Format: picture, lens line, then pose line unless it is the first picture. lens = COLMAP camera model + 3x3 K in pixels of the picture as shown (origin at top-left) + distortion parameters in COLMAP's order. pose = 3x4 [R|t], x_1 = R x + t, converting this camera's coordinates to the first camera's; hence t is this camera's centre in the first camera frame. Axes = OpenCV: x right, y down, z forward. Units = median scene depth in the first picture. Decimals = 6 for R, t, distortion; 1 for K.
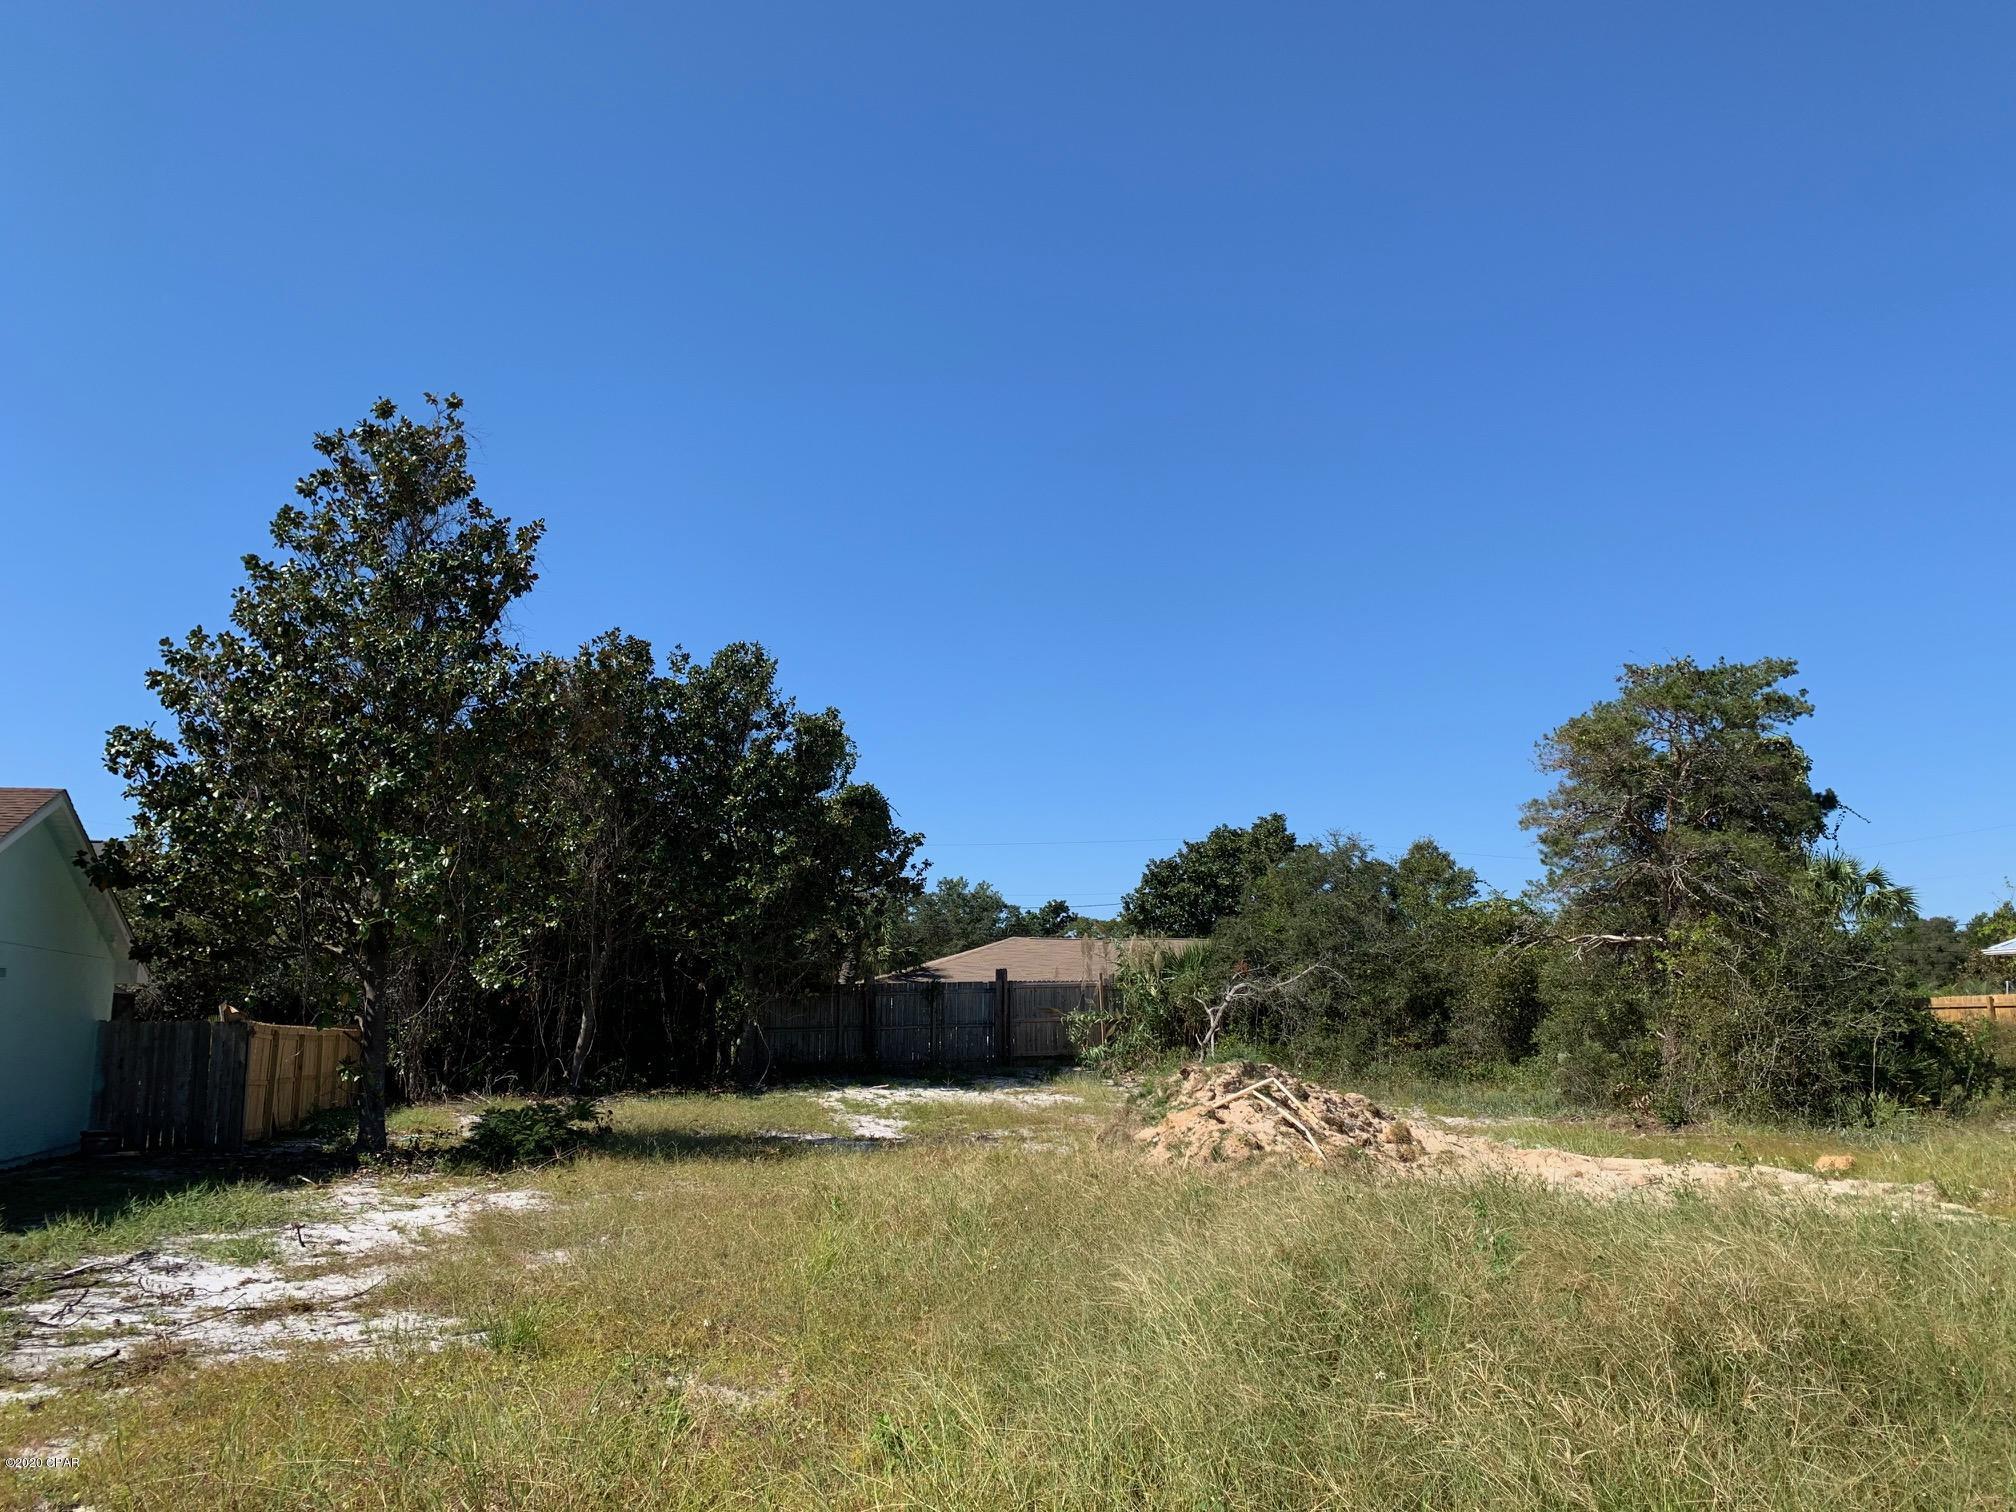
lens RADIAL K [[1529.2, 0, 1012.7], [0, 1529.2, 762.7], [0, 0, 1]] dist [0.004824, 0.008488]
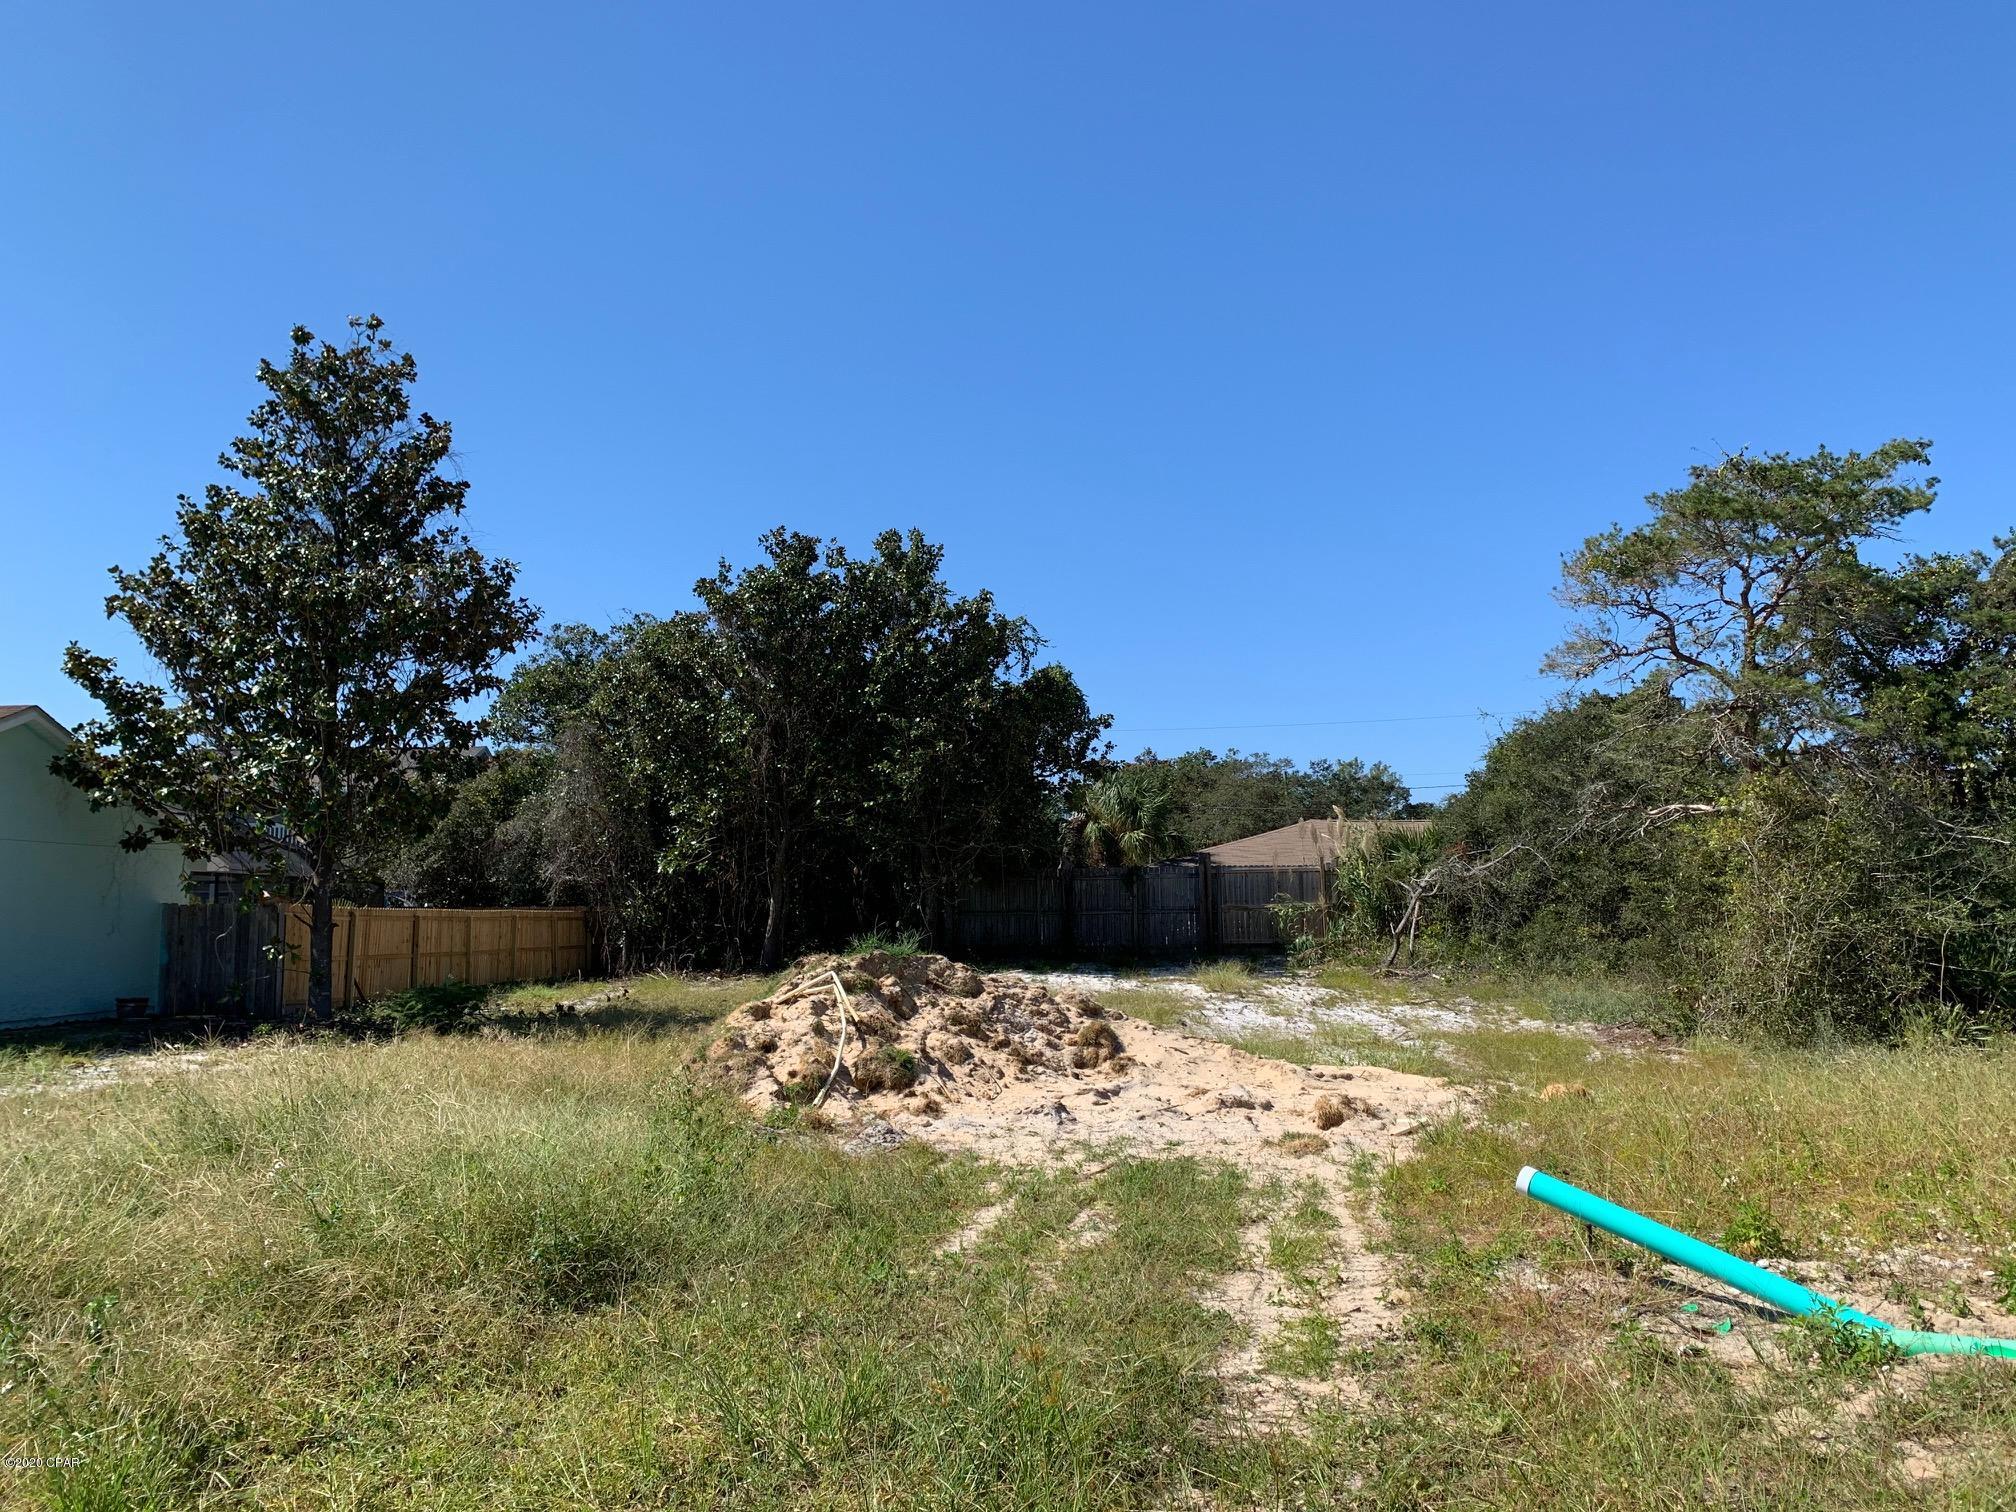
lens RADIAL K [[1500.5, 0, 1010.0], [0, 1500.5, 748.4], [0, 0, 1]] dist [0.008185, -0.007838]
pose [[0.939663, -0.032377, -0.340567, 0.391998], [0.053532, 0.997164, 0.052901, 0.025638], [0.337888, -0.067941, 0.938731, 0.158061]]
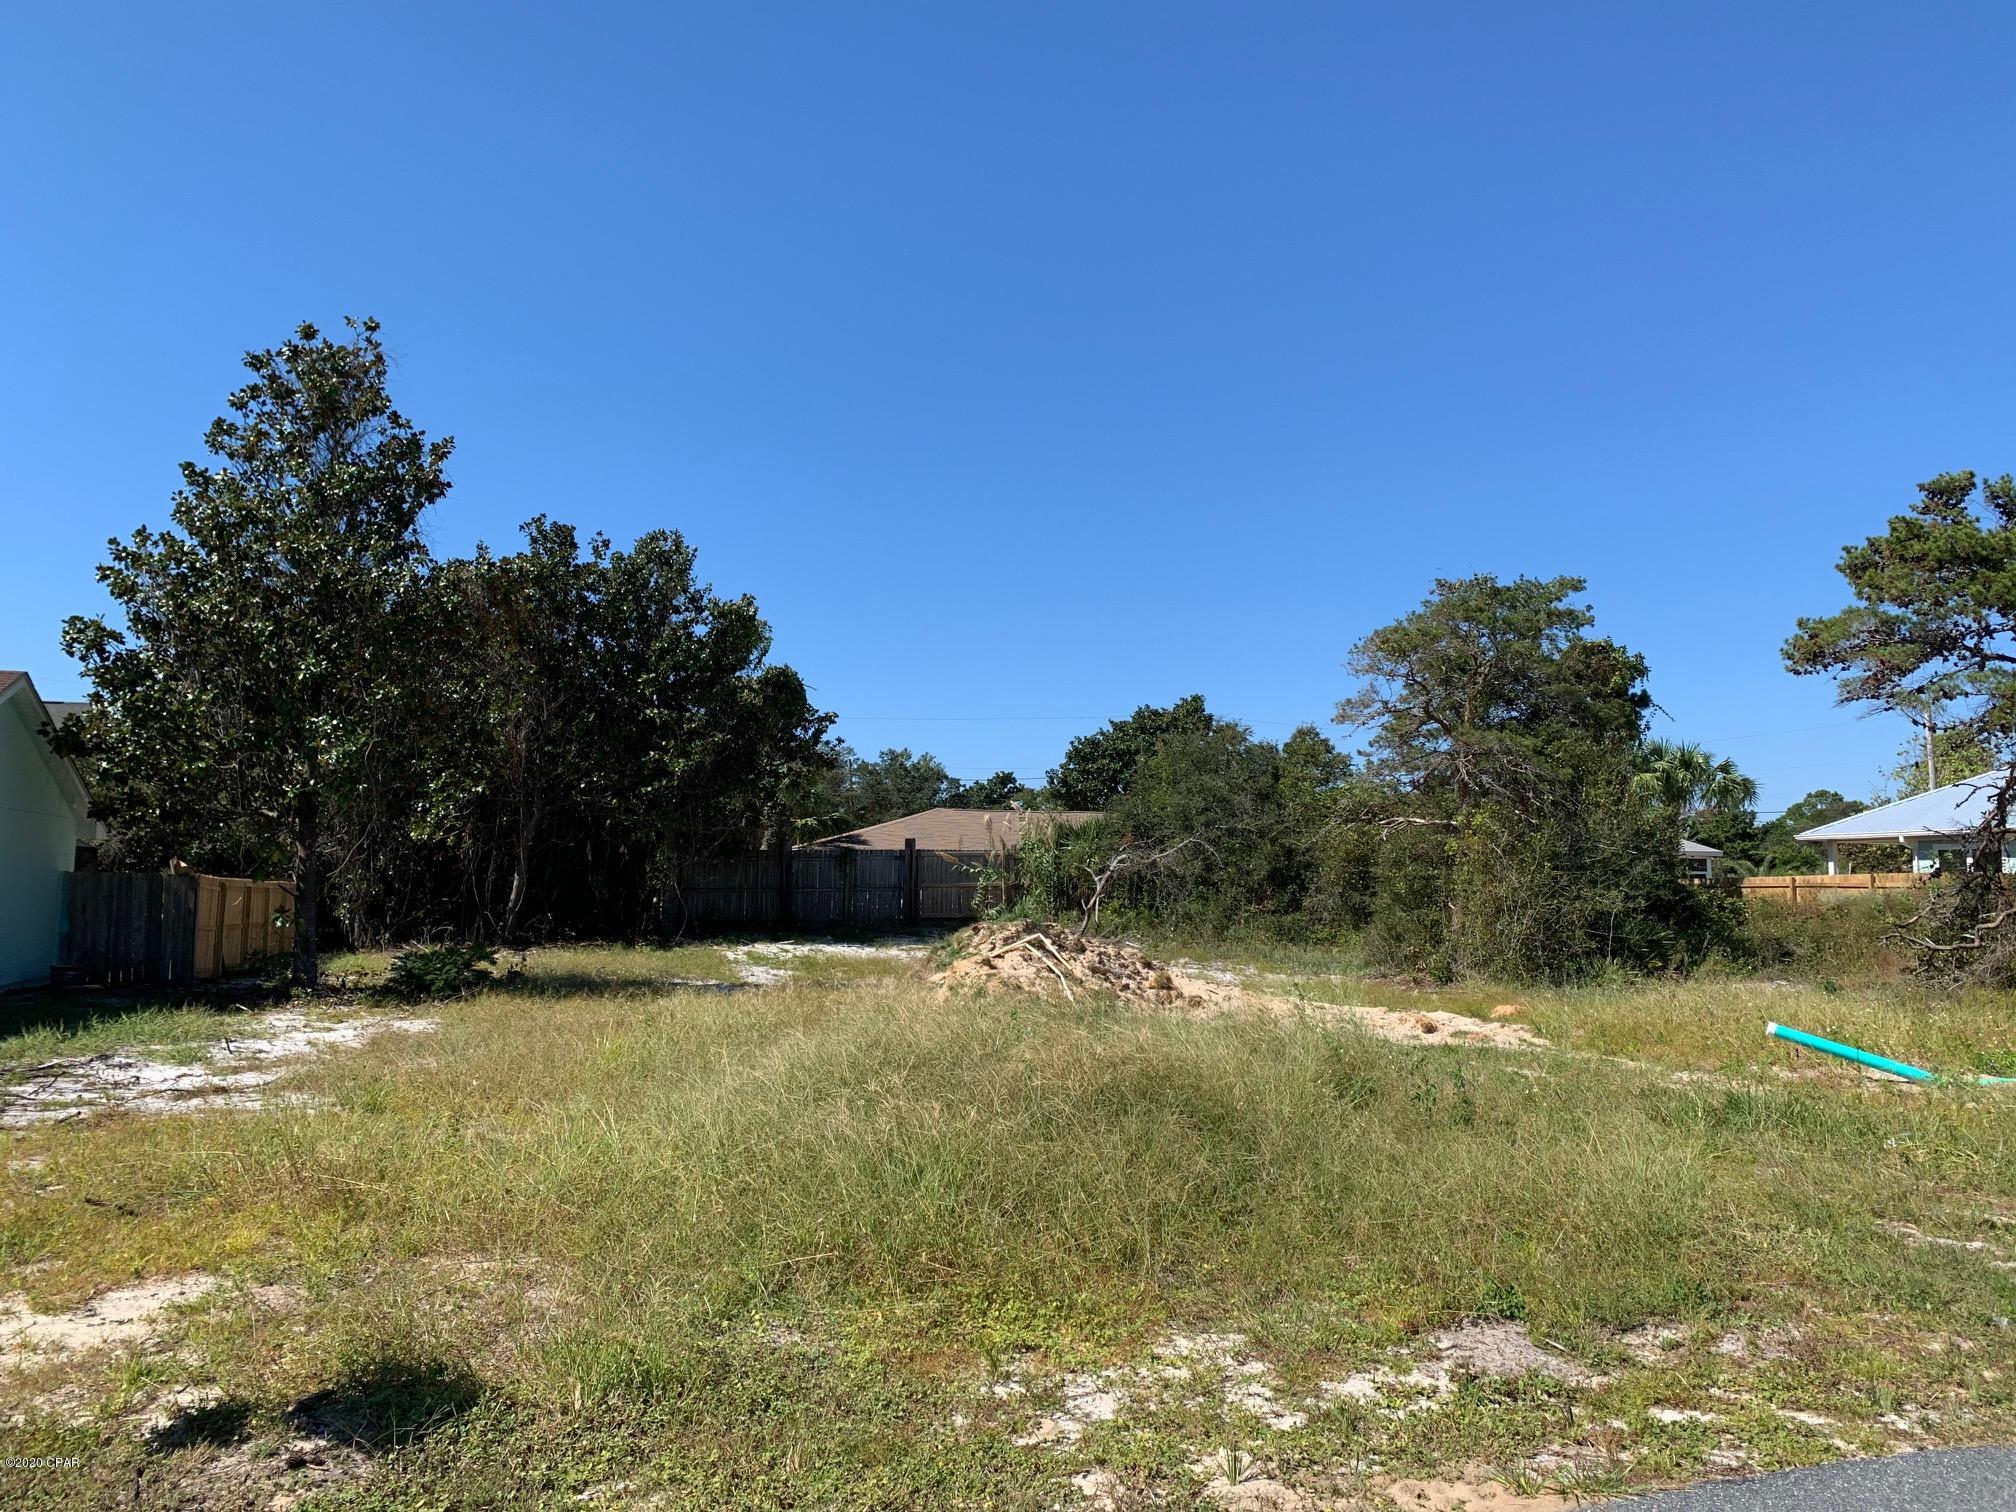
lens RADIAL K [[1500.5, 0, 1010.0], [0, 1500.5, 748.4], [0, 0, 1]] dist [0.008185, -0.007838]
pose [[0.999511, 0.018020, 0.025537, 0.075671], [-0.019894, 0.996975, 0.075140, -0.020568], [-0.024106, -0.075611, 0.996846, -0.121221]]
